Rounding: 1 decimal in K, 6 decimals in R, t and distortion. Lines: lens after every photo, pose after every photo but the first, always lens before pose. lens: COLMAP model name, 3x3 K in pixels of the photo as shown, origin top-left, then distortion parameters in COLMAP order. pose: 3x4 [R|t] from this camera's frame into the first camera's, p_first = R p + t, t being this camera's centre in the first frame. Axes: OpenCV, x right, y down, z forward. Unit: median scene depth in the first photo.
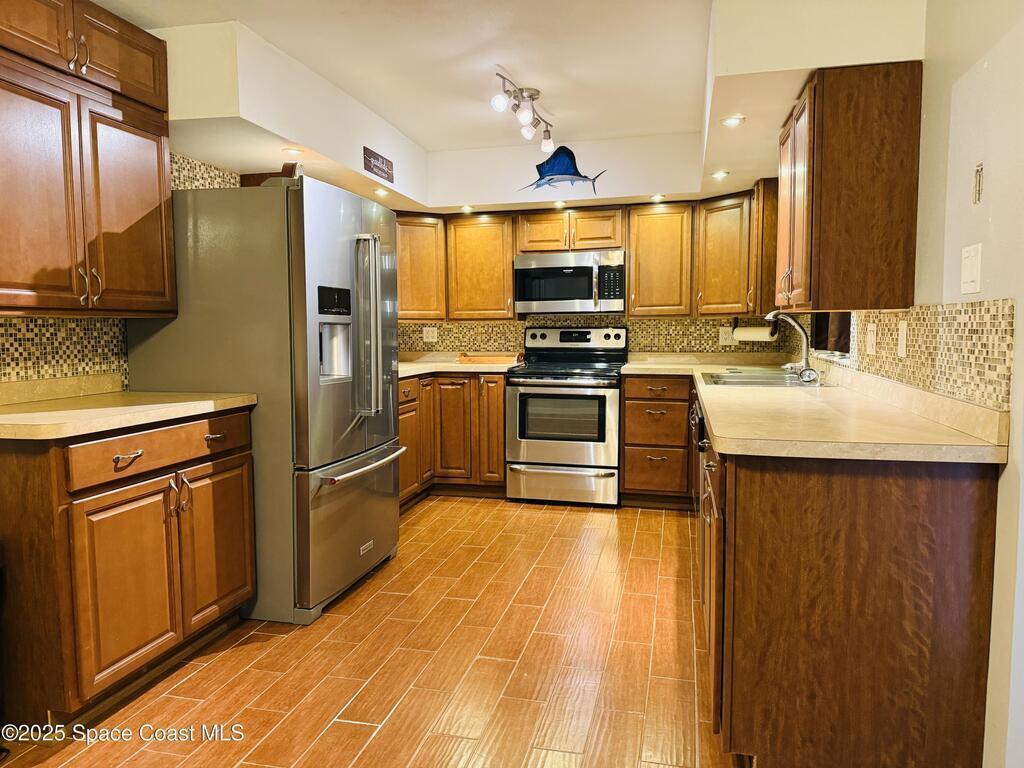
lens RADIAL K [[732.3, 0, 516.7], [0, 732.3, 383.1], [0, 0, 1]] dist [0.059225, -0.064281]
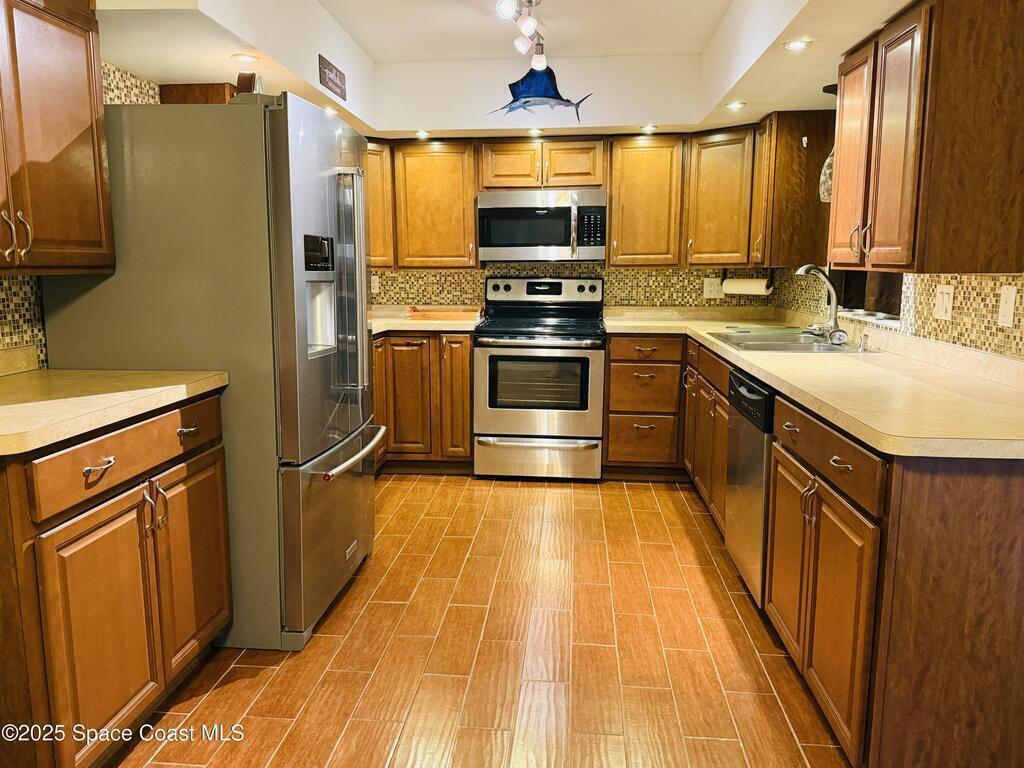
lens RADIAL K [[799.8, 0, 510.6], [0, 799.8, 384.5], [0, 0, 1]] dist [0.037087, -0.033691]
pose [[0.989059, -0.015857, 0.146668, -0.171528], [0.005078, 0.997277, 0.073578, -0.032567], [-0.147435, -0.072028, 0.986446, 0.100069]]
